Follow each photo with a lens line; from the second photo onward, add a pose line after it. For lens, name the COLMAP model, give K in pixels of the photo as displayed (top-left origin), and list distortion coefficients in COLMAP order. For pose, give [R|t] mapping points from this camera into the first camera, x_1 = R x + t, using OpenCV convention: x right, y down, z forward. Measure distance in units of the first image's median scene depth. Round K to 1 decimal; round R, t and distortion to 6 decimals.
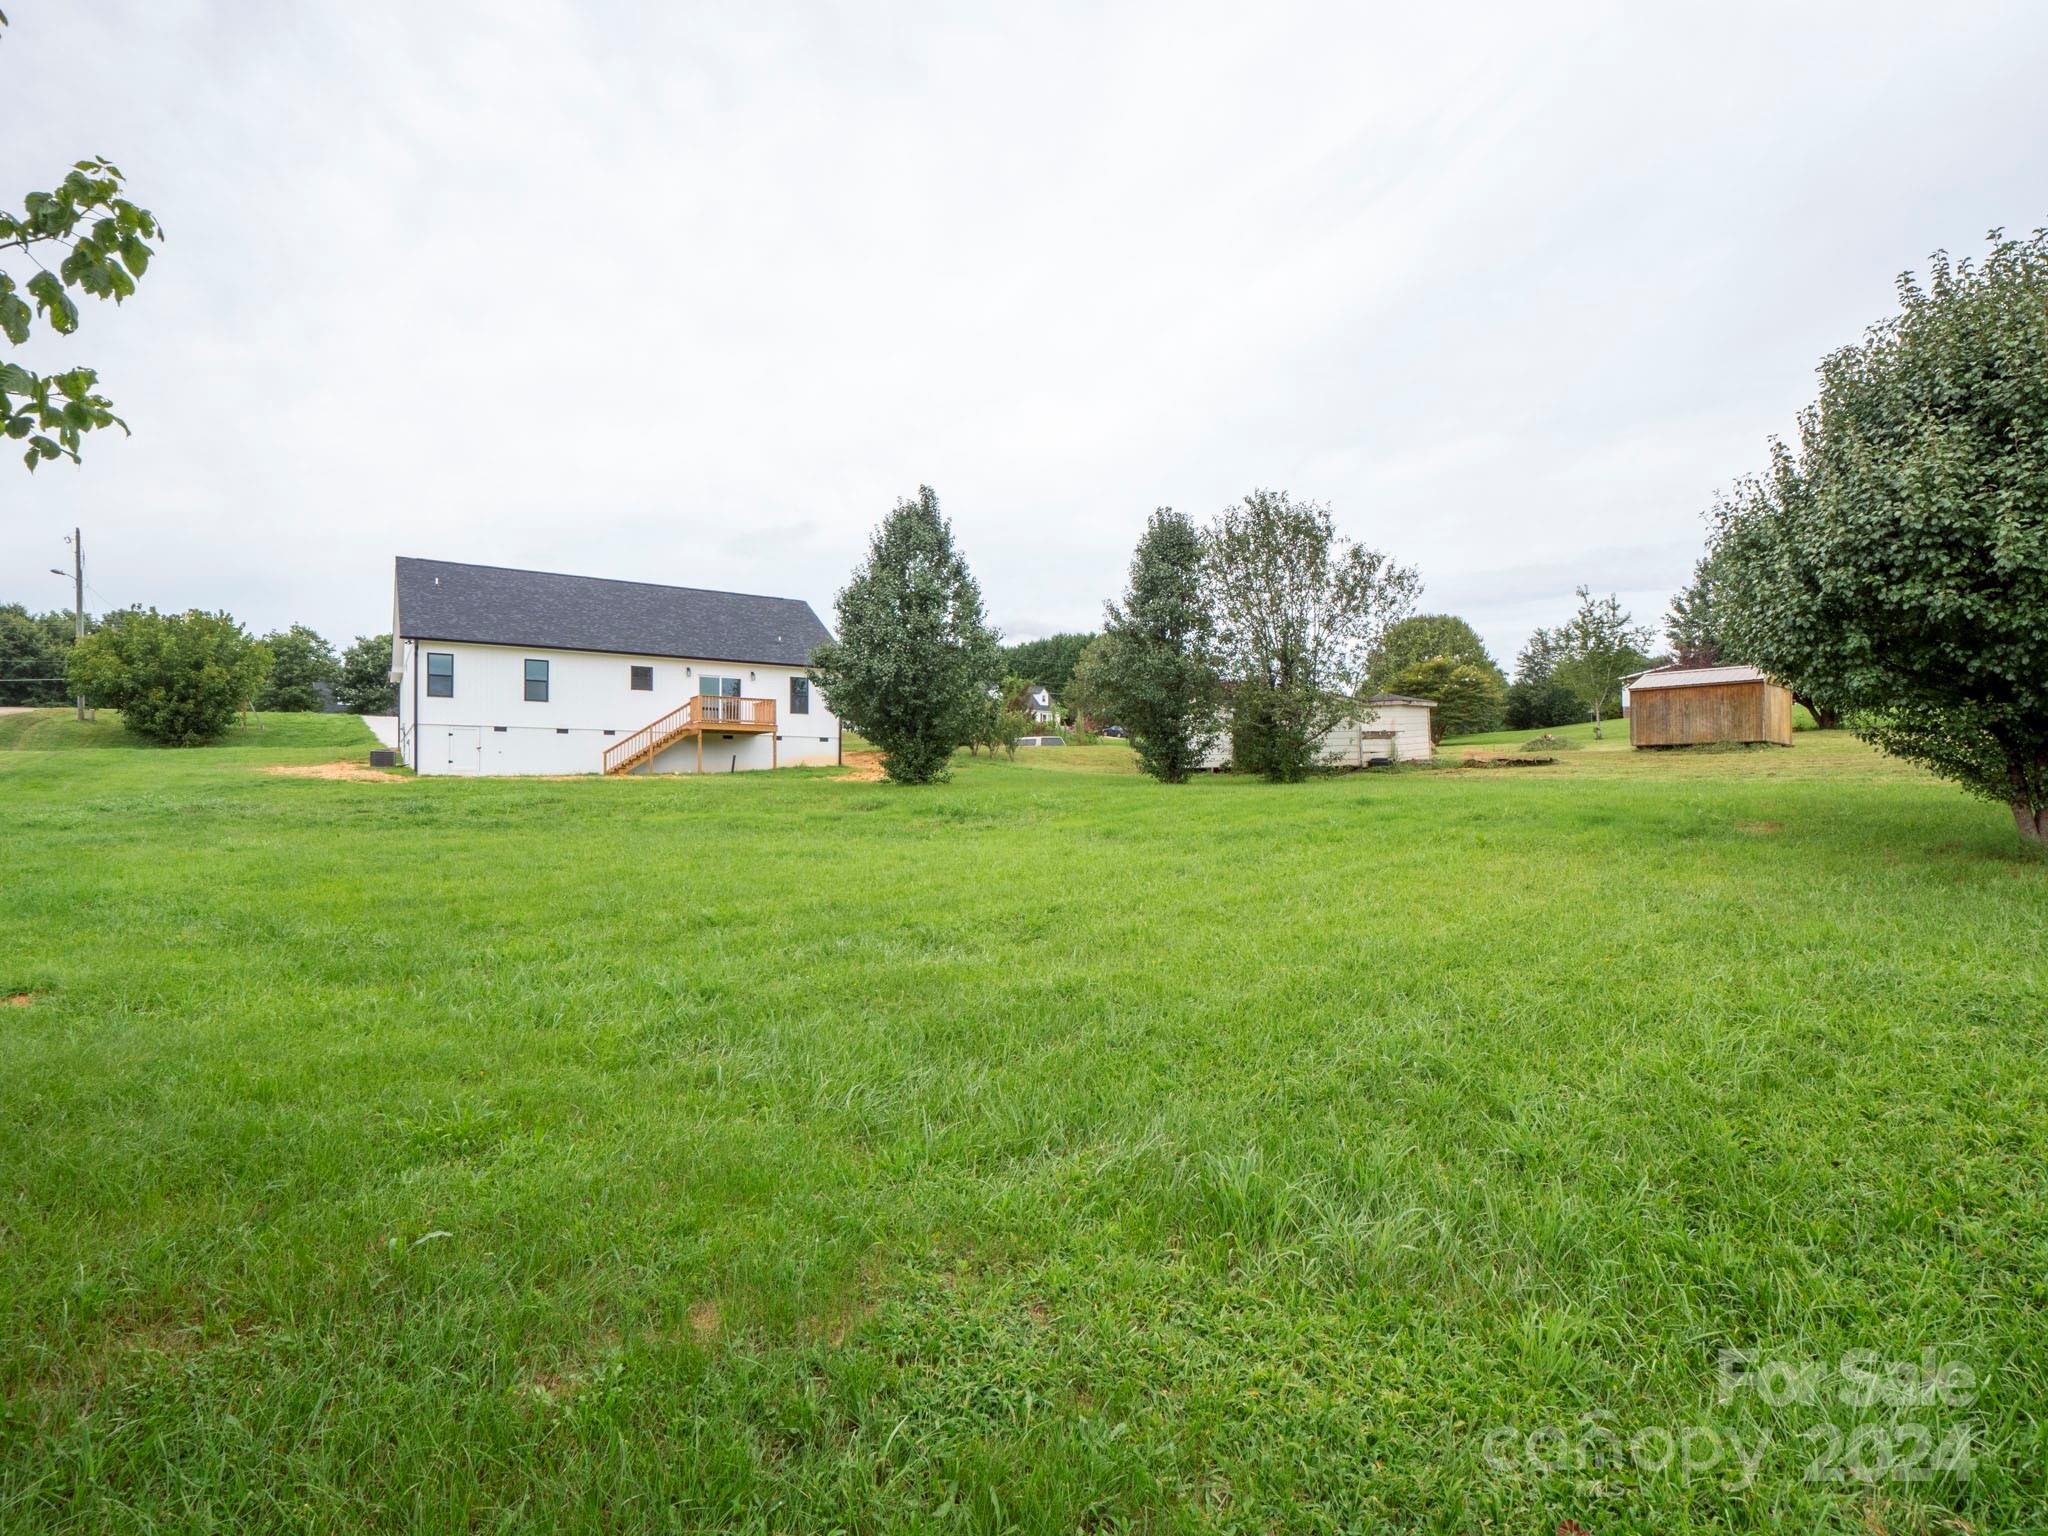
lens RADIAL K [[962.8, 0, 1008.6], [0, 962.8, 787.4], [0, 0, 1]] dist [-0.013361, 0.000065]
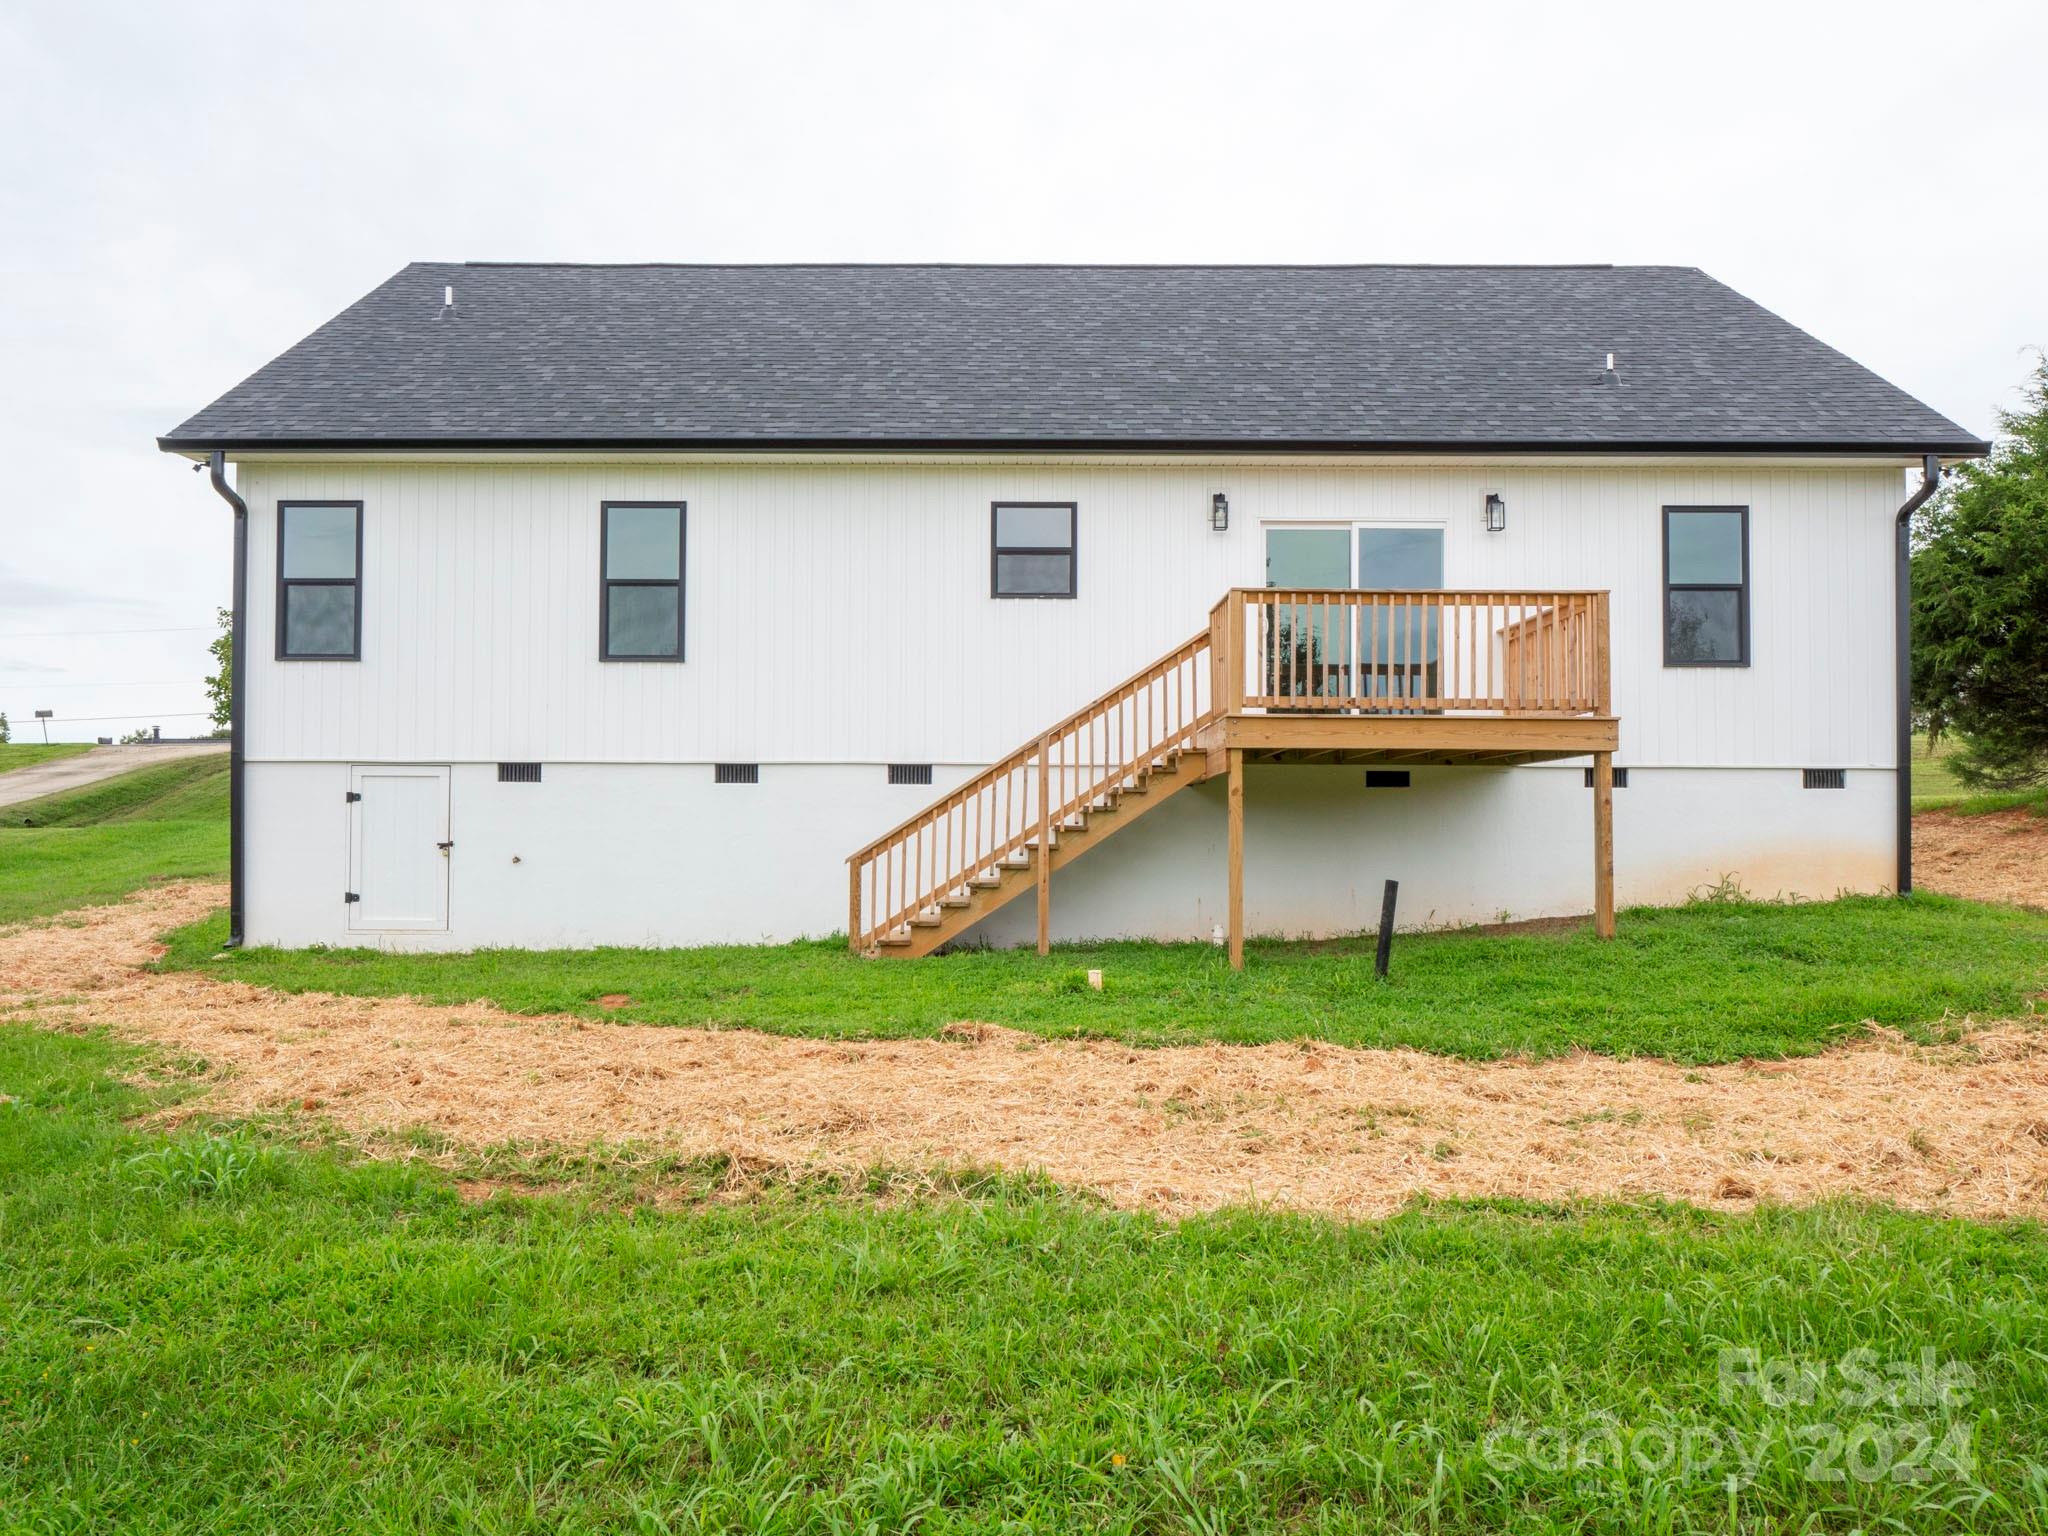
lens RADIAL K [[1531.0, 0, 999.7], [0, 1531.0, 794.0], [0, 0, 1]] dist [-0.006819, 0.002783]
pose [[0.831185, -0.013982, -0.555820, -0.170542], [-0.000928, 0.999647, -0.026535, -0.040261], [0.555996, 0.022571, 0.830879, 0.665924]]
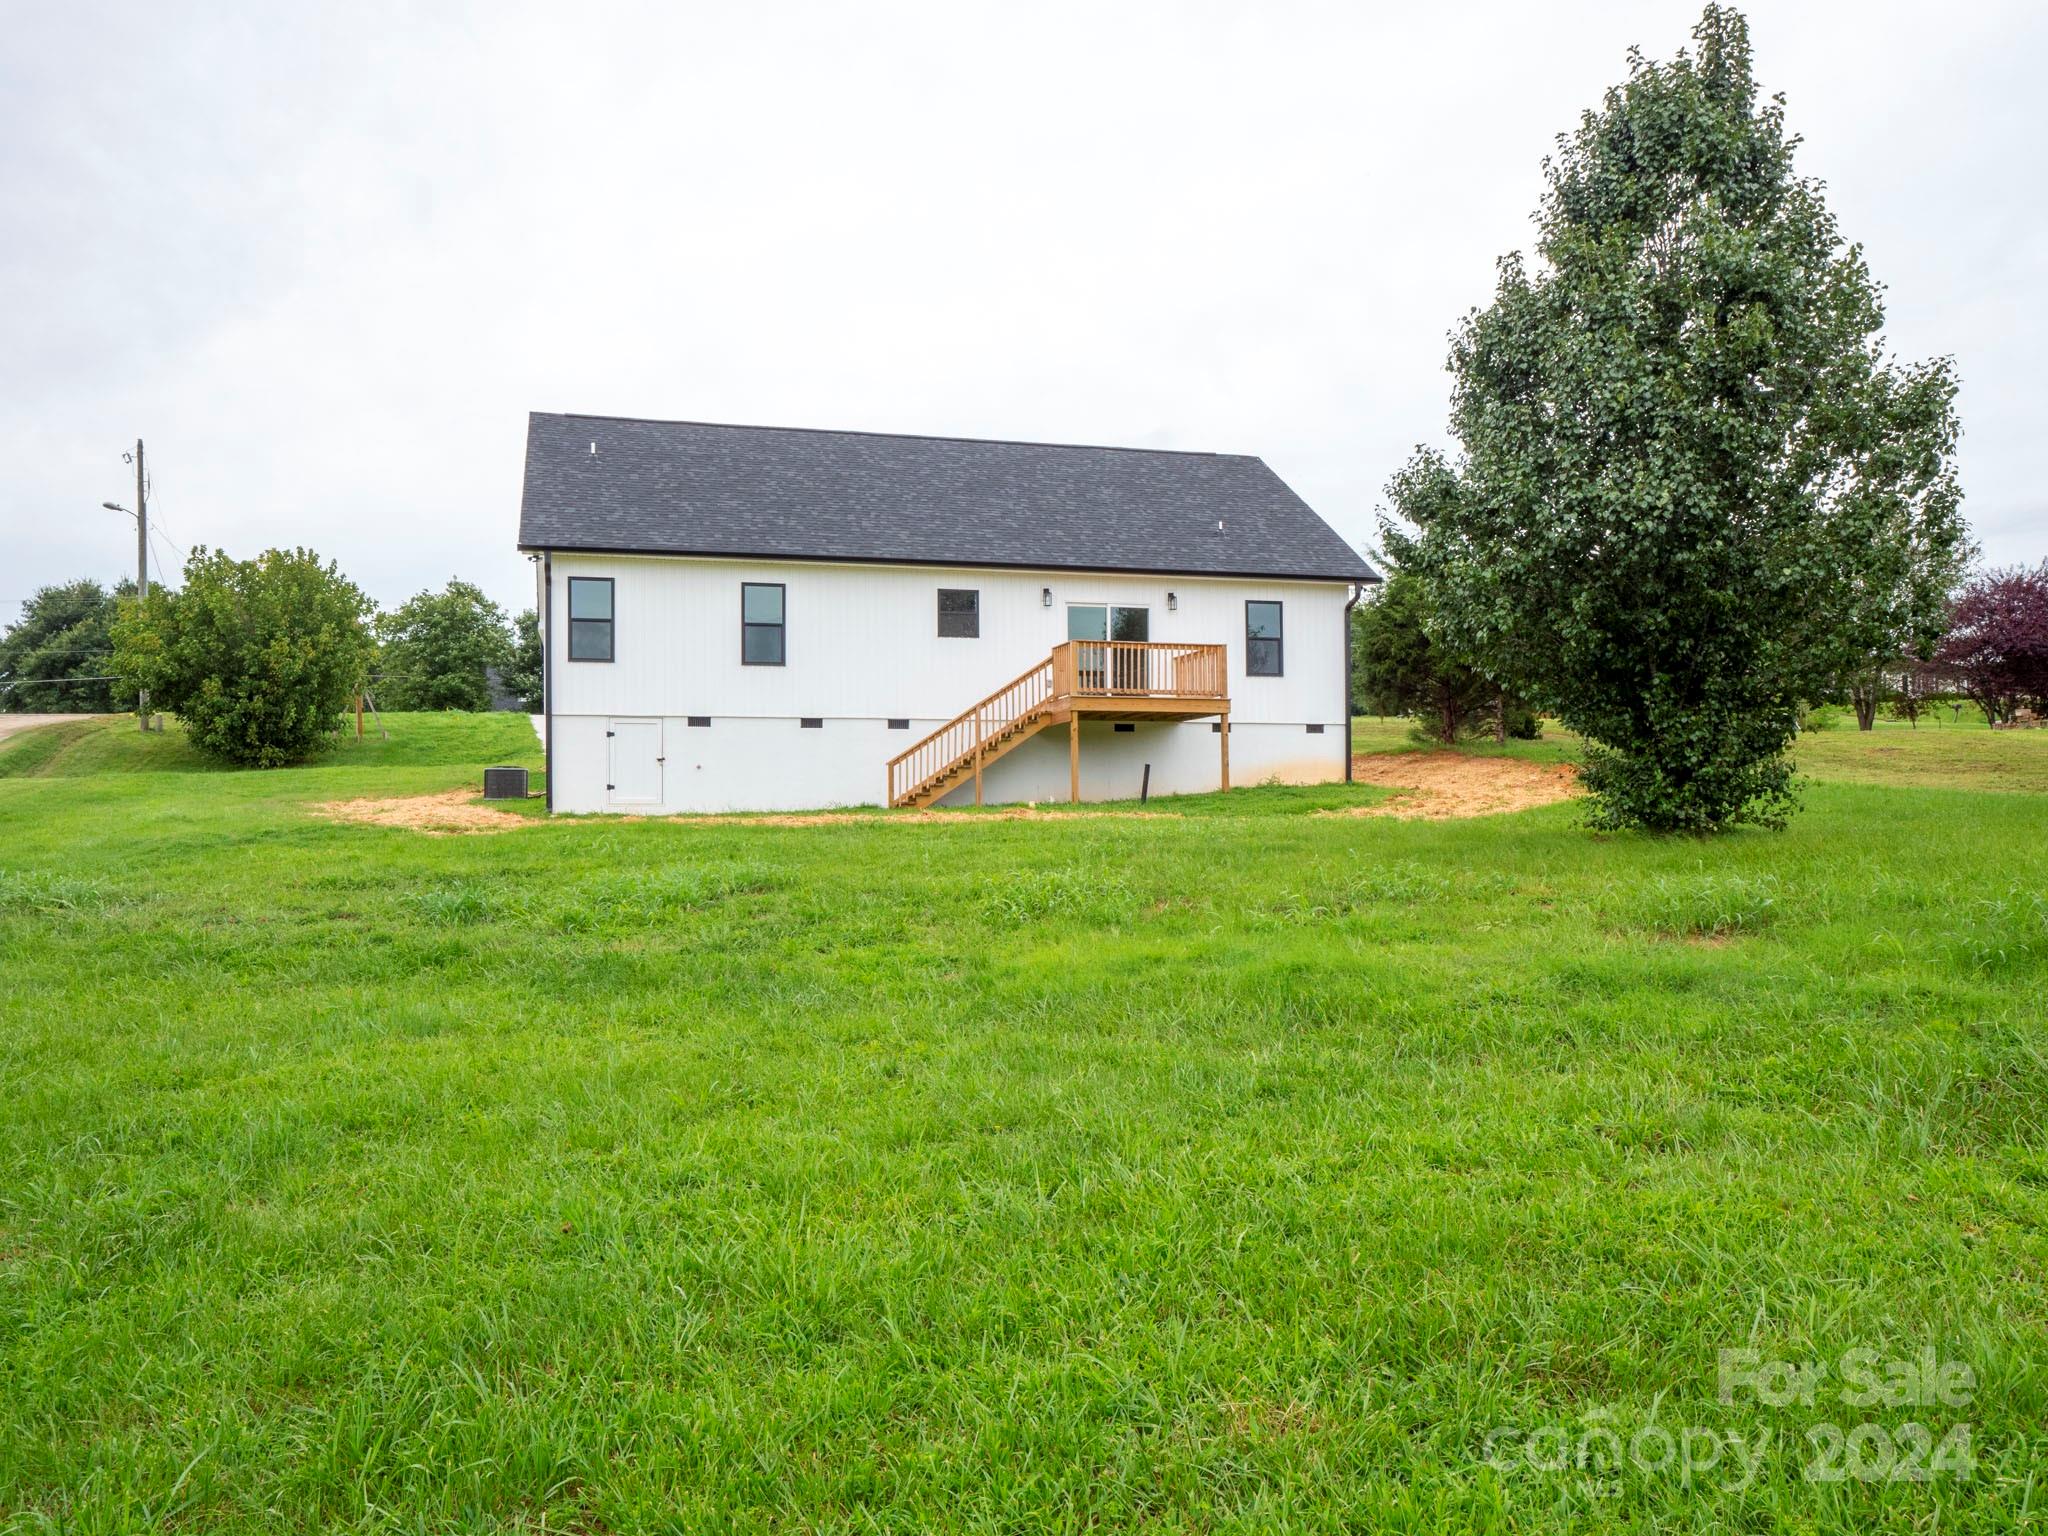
lens RADIAL K [[1531.0, 0, 1029.1], [0, 1531.0, 766.1], [0, 0, 1]] dist [-0.006819, 0.002783]
pose [[0.952802, -0.019509, -0.302966, -0.107567], [0.010044, 0.999413, -0.032767, -0.008143], [0.303427, 0.028177, 0.952438, 0.257008]]
